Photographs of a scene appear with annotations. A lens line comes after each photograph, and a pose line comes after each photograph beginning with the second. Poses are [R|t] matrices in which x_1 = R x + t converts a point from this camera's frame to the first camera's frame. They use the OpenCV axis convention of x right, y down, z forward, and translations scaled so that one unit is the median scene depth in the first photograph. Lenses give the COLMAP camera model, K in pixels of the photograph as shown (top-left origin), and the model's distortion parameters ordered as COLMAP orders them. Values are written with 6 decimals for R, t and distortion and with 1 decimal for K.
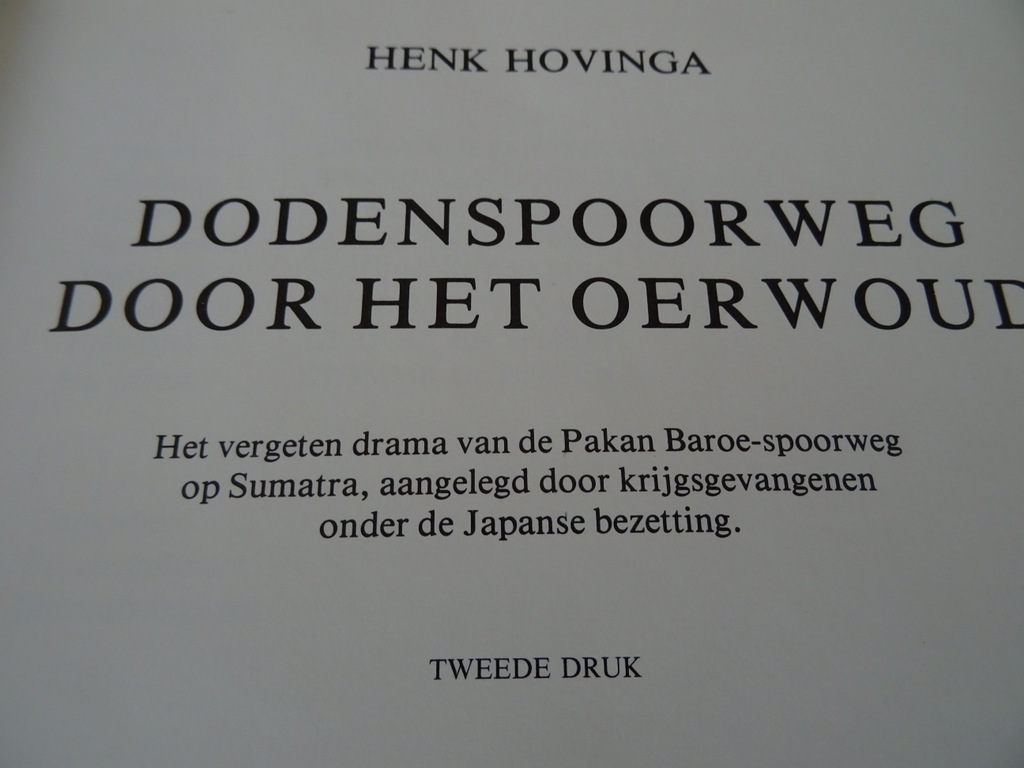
lens RADIAL K [[719.3, 0, 511.3], [0, 719.3, 382.3], [0, 0, 1]] dist [0.031233, -0.040621]
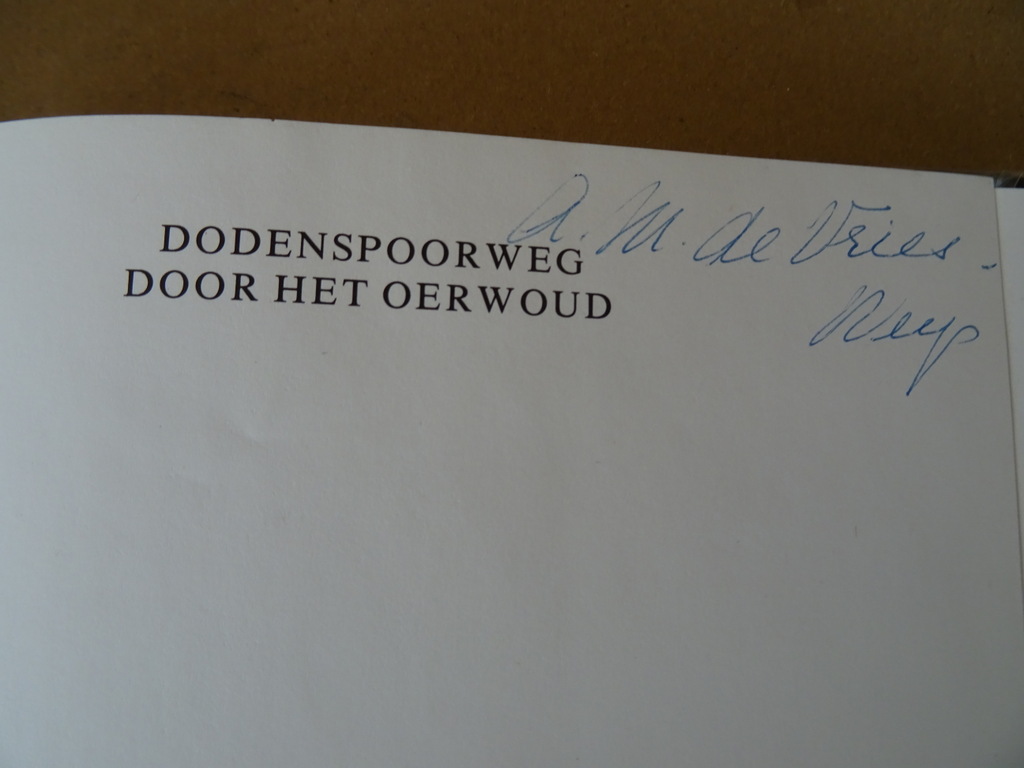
lens RADIAL K [[719.3, 0, 513.5], [0, 719.3, 386.1], [0, 0, 1]] dist [0.031233, -0.040621]
pose [[0.961327, 0.067304, 0.267059, -0.088244], [-0.132360, 0.963260, 0.233692, -0.385038], [-0.241519, -0.260002, 0.934916, -1.078112]]
